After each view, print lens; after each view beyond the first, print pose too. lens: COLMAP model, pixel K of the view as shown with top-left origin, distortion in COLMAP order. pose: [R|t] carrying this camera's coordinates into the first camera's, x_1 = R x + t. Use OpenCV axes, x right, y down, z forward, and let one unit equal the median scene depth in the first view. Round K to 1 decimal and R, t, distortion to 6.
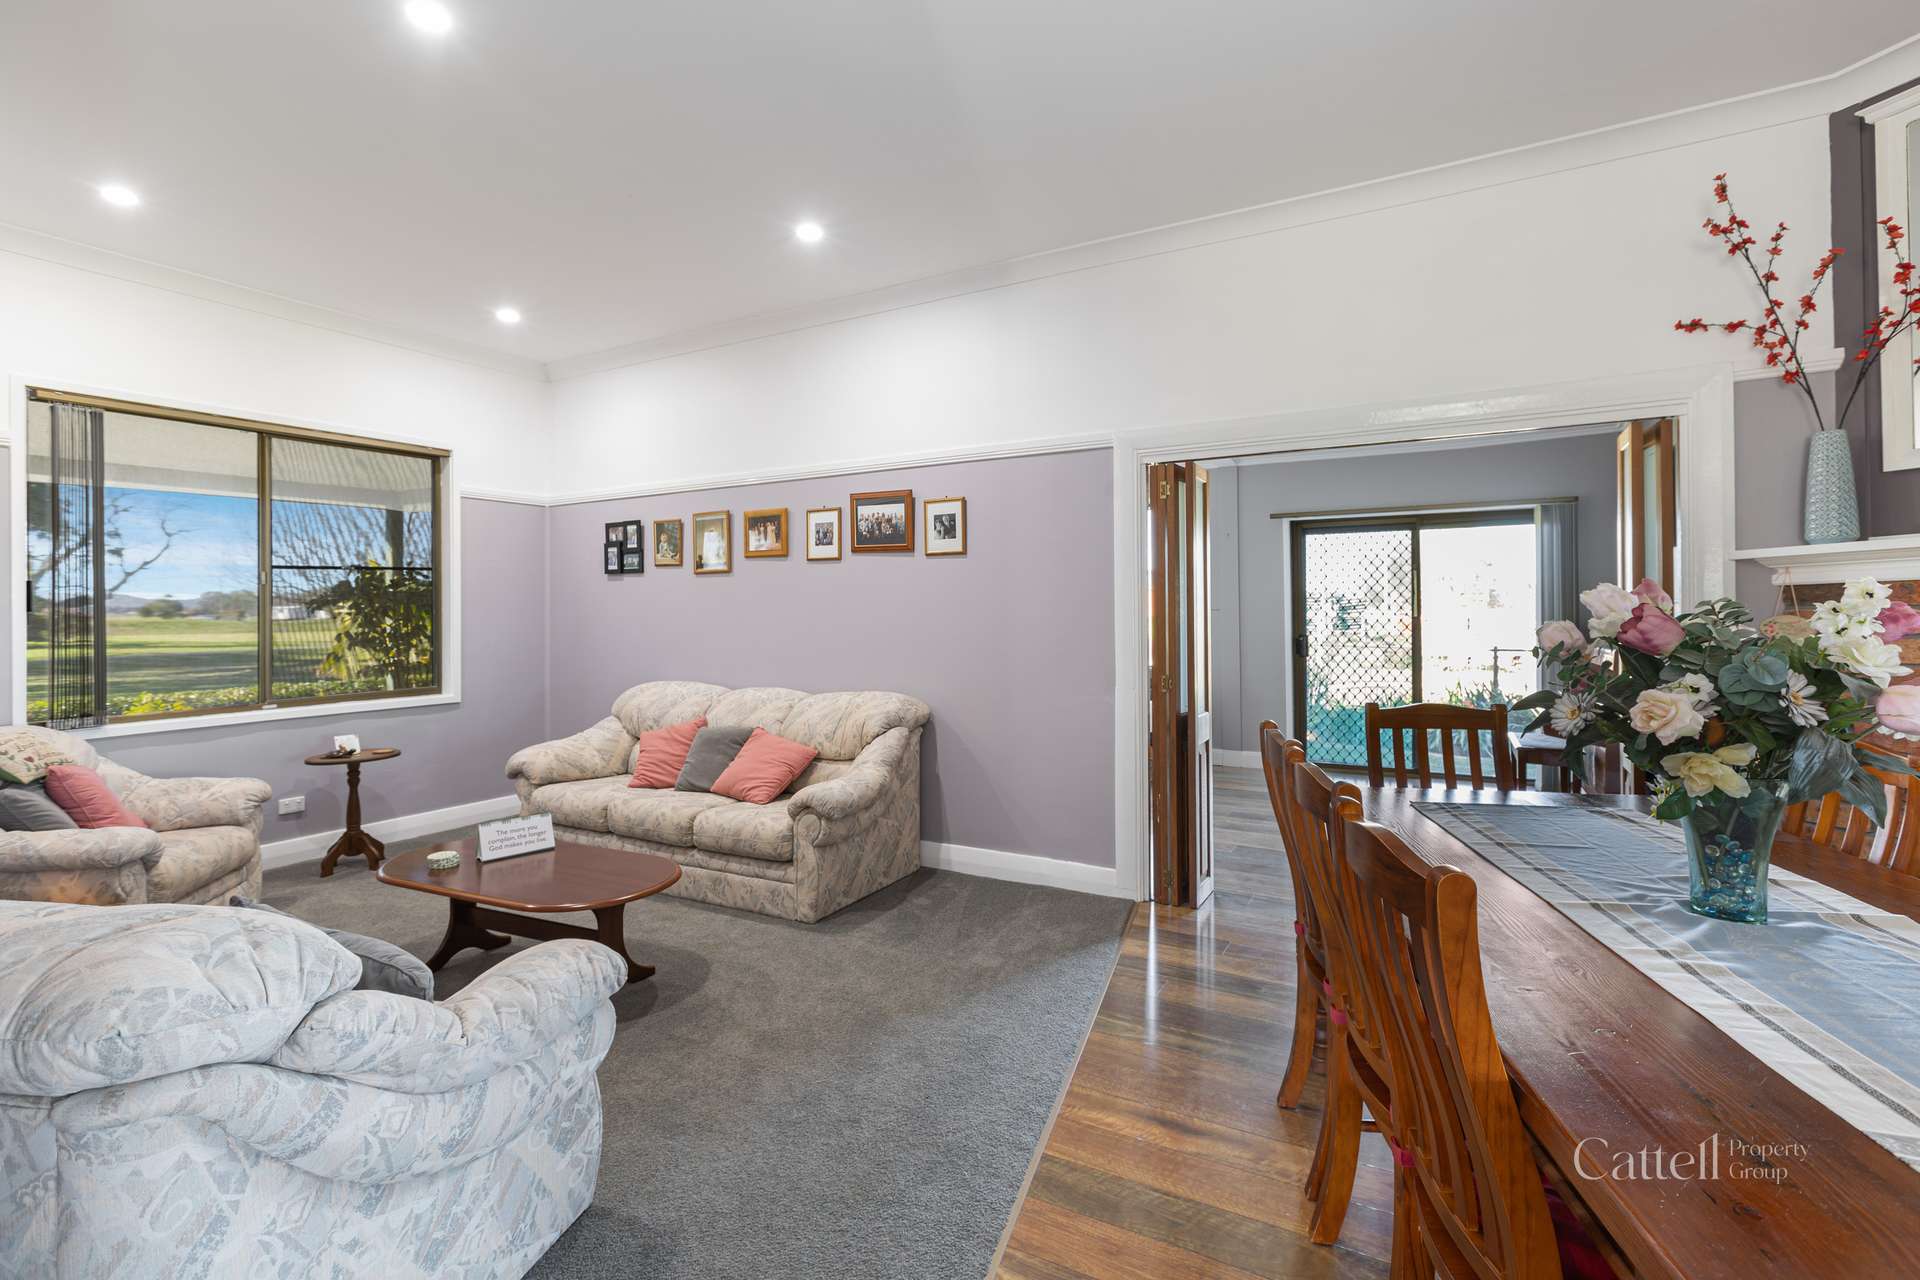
lens RADIAL K [[870.6, 0, 977.4], [0, 870.6, 606.0], [0, 0, 1]] dist [0.005037, -0.001709]
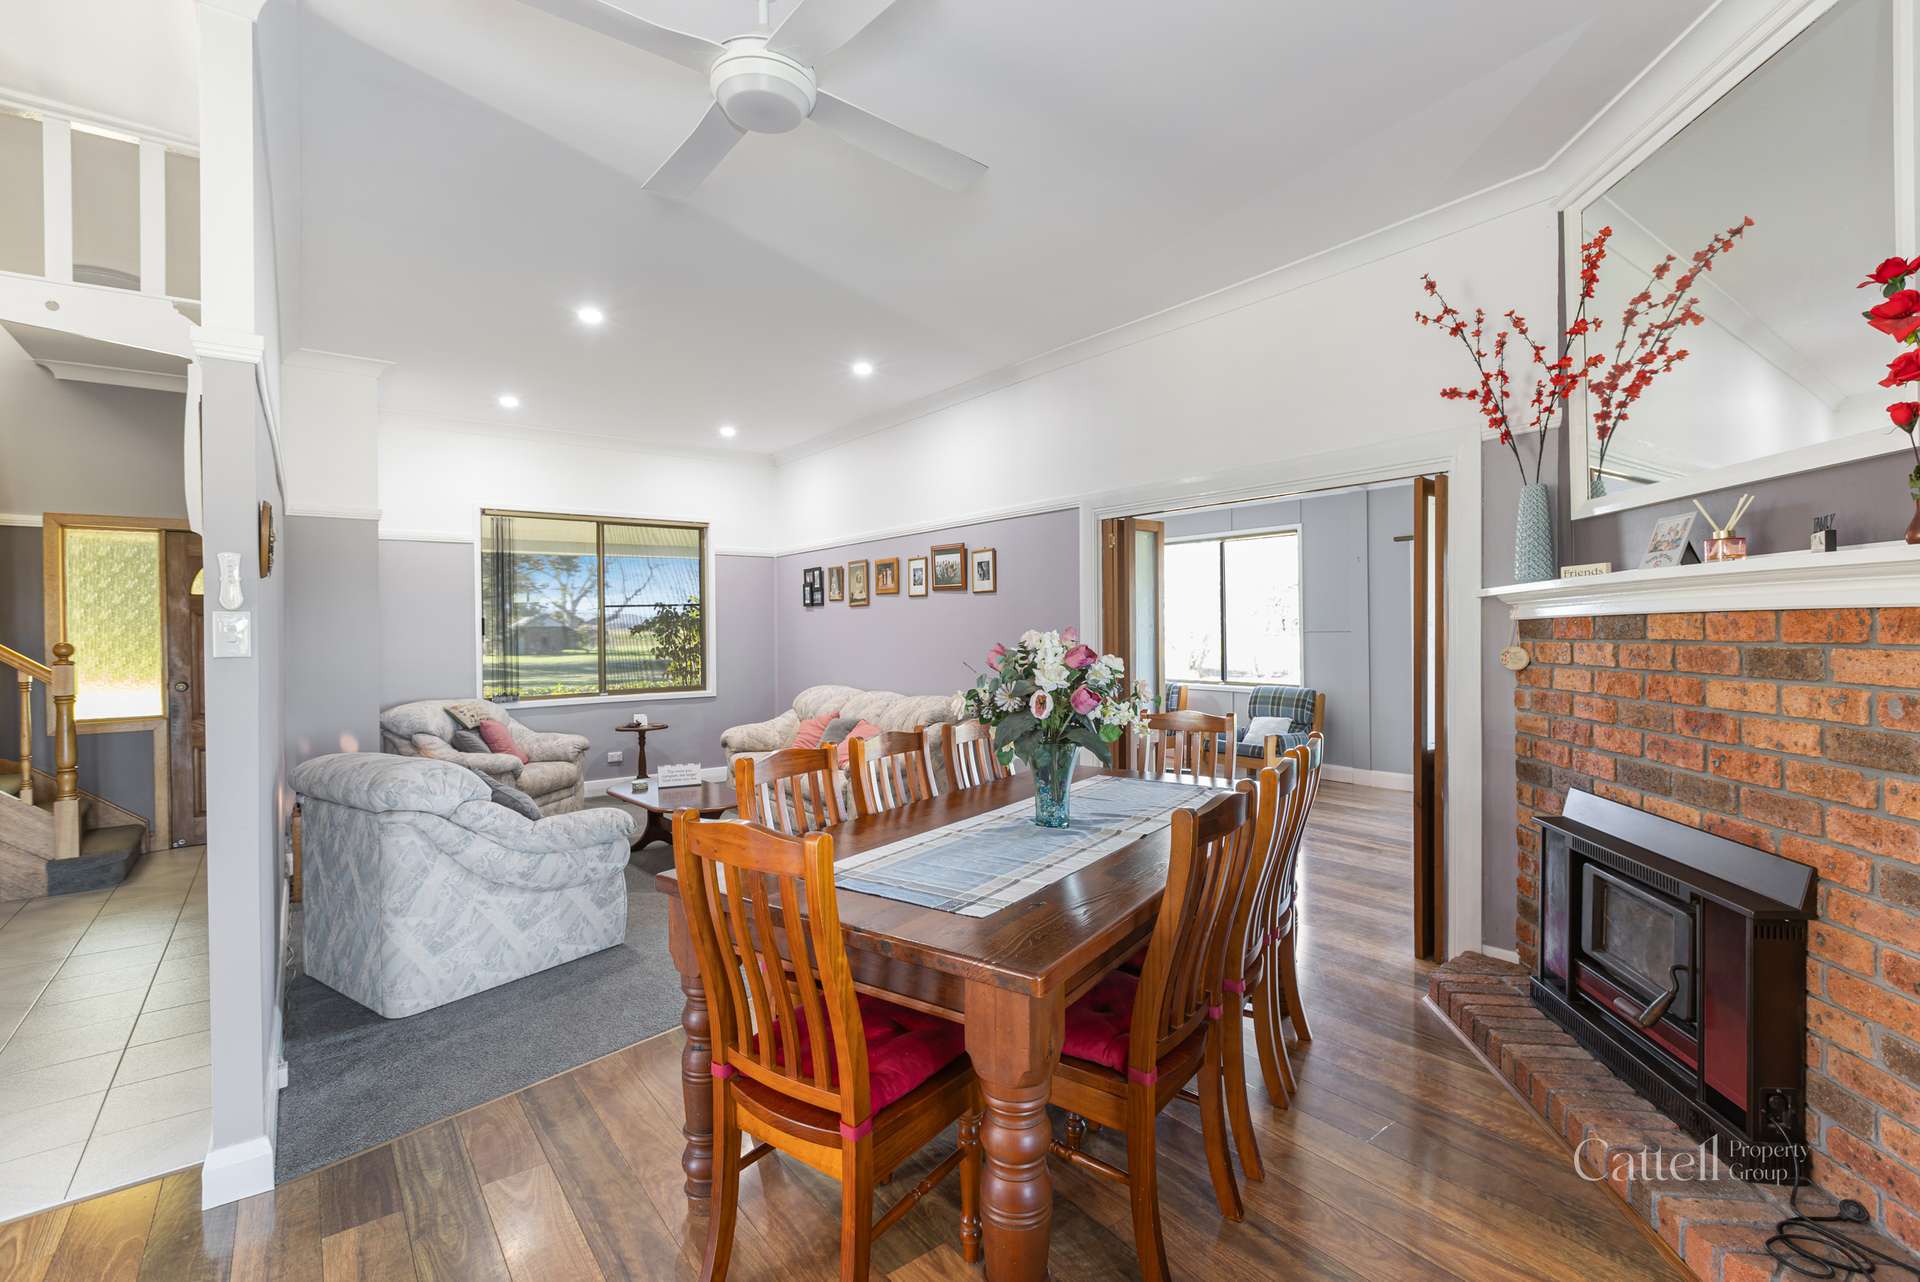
lens RADIAL K [[870.6, 0, 956.2], [0, 870.6, 636.9], [0, 0, 1]] dist [0.005037, -0.001709]
pose [[0.915938, 0.002983, -0.401309, 0.444234], [0.004219, 0.999846, 0.017060, -0.014557], [0.401298, -0.017319, 0.915784, -0.208004]]
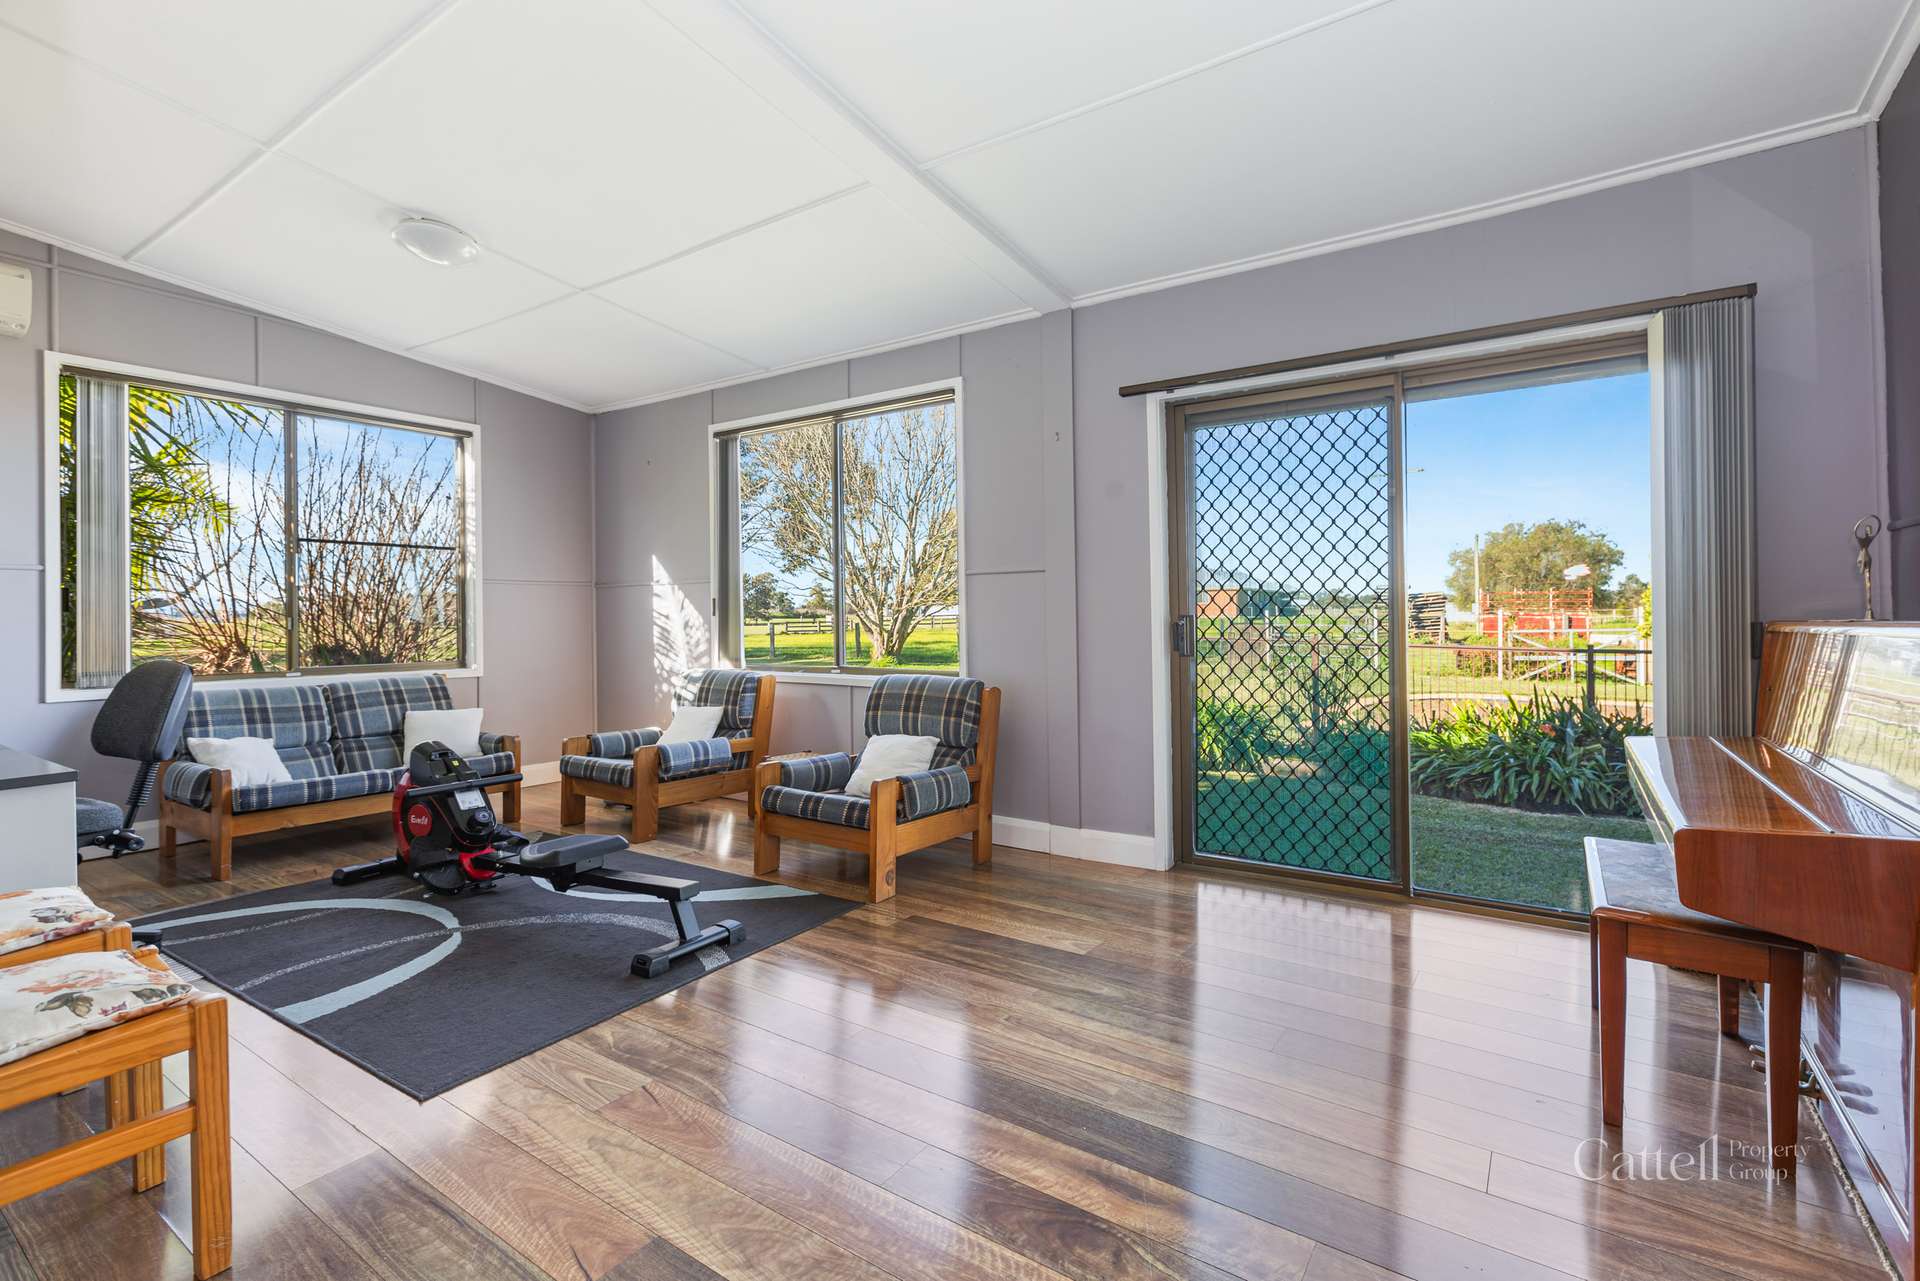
lens RADIAL K [[870.6, 0, 967.6], [0, 870.6, 625.5], [0, 0, 1]] dist [0.005037, -0.001709]
pose [[0.995255, -0.004360, -0.097203, 0.475239], [0.005708, 0.999891, 0.013594, 0.052663], [0.097133, -0.014084, 0.995172, 0.736749]]
